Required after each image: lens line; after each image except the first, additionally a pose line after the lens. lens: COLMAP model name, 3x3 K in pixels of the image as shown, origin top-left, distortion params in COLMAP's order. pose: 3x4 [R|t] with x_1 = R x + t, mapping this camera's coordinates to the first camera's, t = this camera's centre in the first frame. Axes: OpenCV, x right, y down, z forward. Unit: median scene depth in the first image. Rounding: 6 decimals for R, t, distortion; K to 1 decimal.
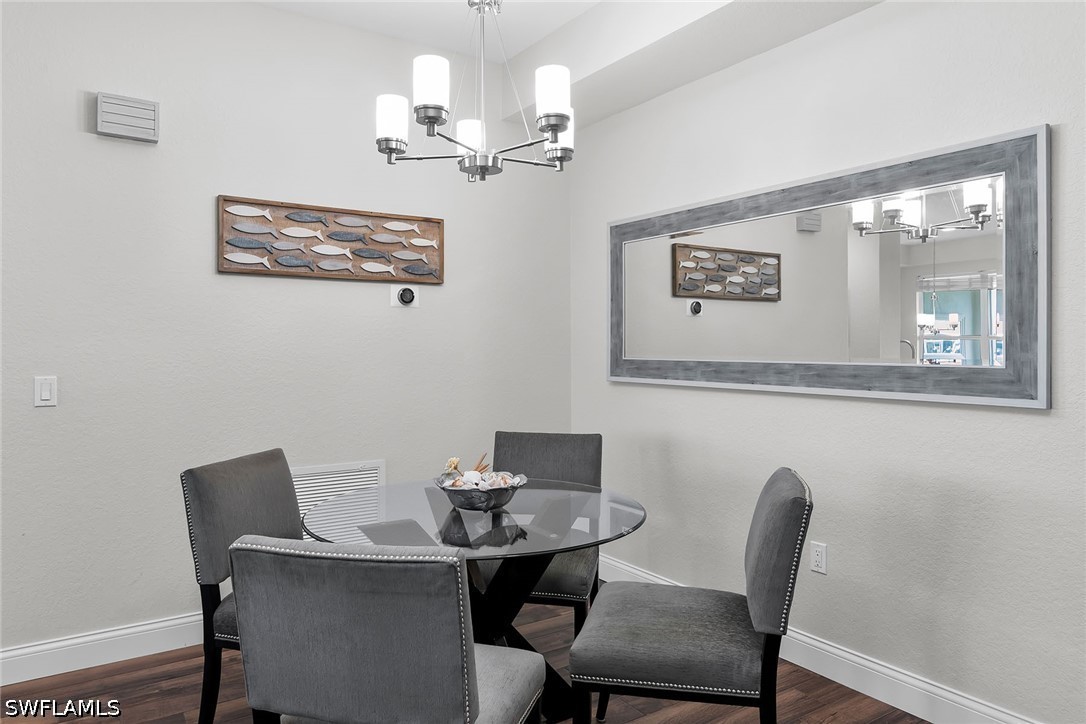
lens RADIAL K [[745.0, 0, 540.1], [0, 745.0, 348.5], [0, 0, 1]] dist [0.057779, 0.000084]
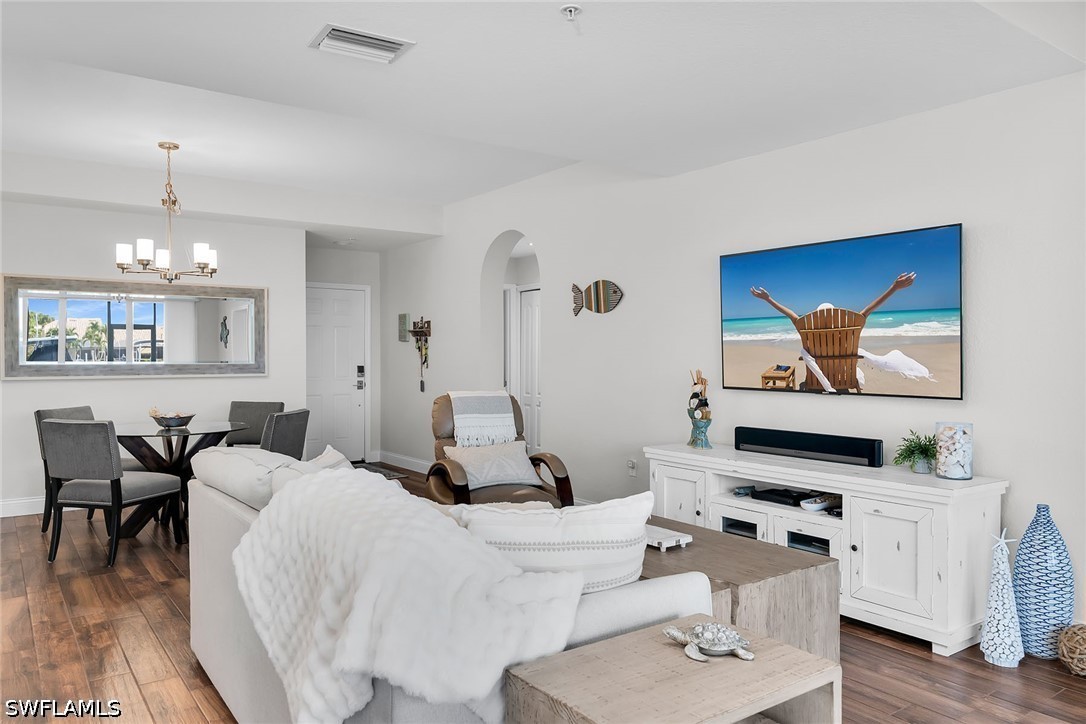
lens RADIAL K [[745.0, 0, 540.1], [0, 745.0, 348.5], [0, 0, 1]] dist [0.057779, 0.000084]
pose [[-0.030806, 0.007751, 0.999495, -2.197173], [0.001922, 0.999969, -0.007695, -0.008574], [-0.999524, 0.001684, -0.030820, -0.034198]]
